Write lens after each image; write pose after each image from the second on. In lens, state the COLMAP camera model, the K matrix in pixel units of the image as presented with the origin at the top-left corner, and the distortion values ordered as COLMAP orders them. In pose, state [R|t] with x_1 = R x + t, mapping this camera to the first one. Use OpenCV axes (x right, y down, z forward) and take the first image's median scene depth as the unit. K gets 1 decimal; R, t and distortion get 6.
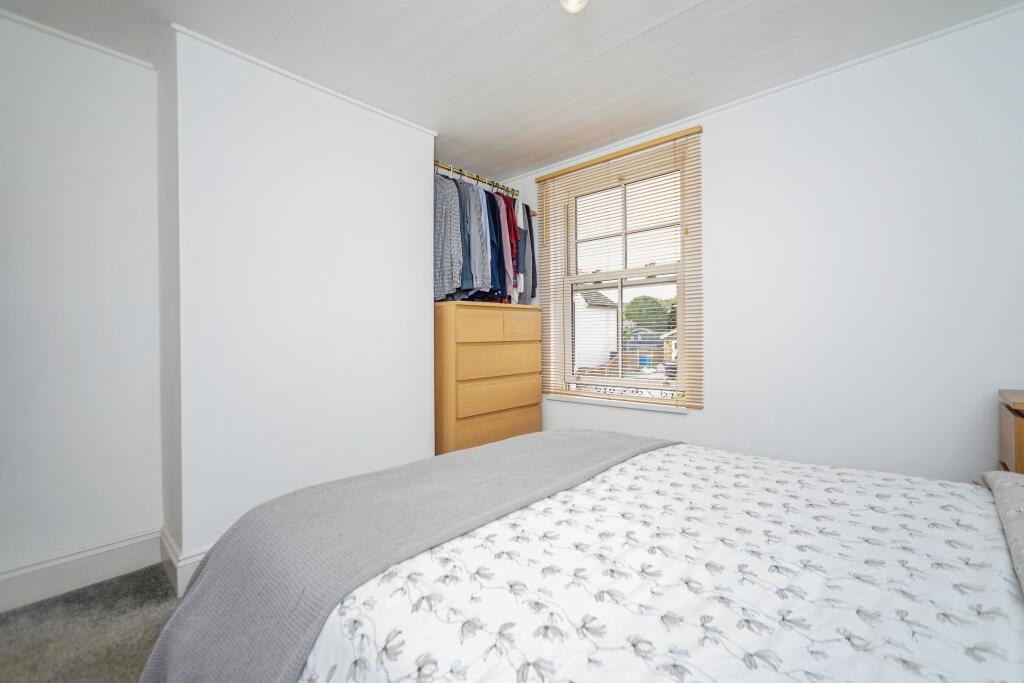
lens RADIAL K [[439.2, 0, 514.0], [0, 439.2, 339.9], [0, 0, 1]] dist [-0.000471, 0.000285]
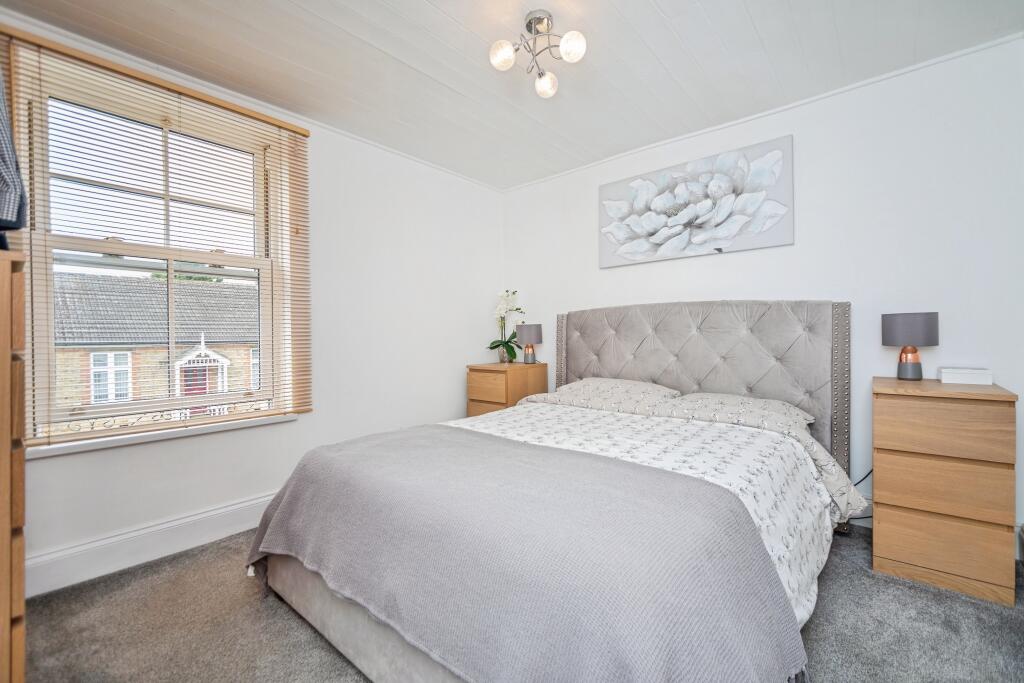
lens RADIAL K [[439.2, 0, 514.0], [0, 439.2, 339.9], [0, 0, 1]] dist [-0.000471, 0.000285]
pose [[-0.034395, 0.006899, 0.999384, -0.525127], [0.019043, 0.999799, -0.006247, 0.007725], [-0.999227, 0.018816, -0.034520, 0.496467]]
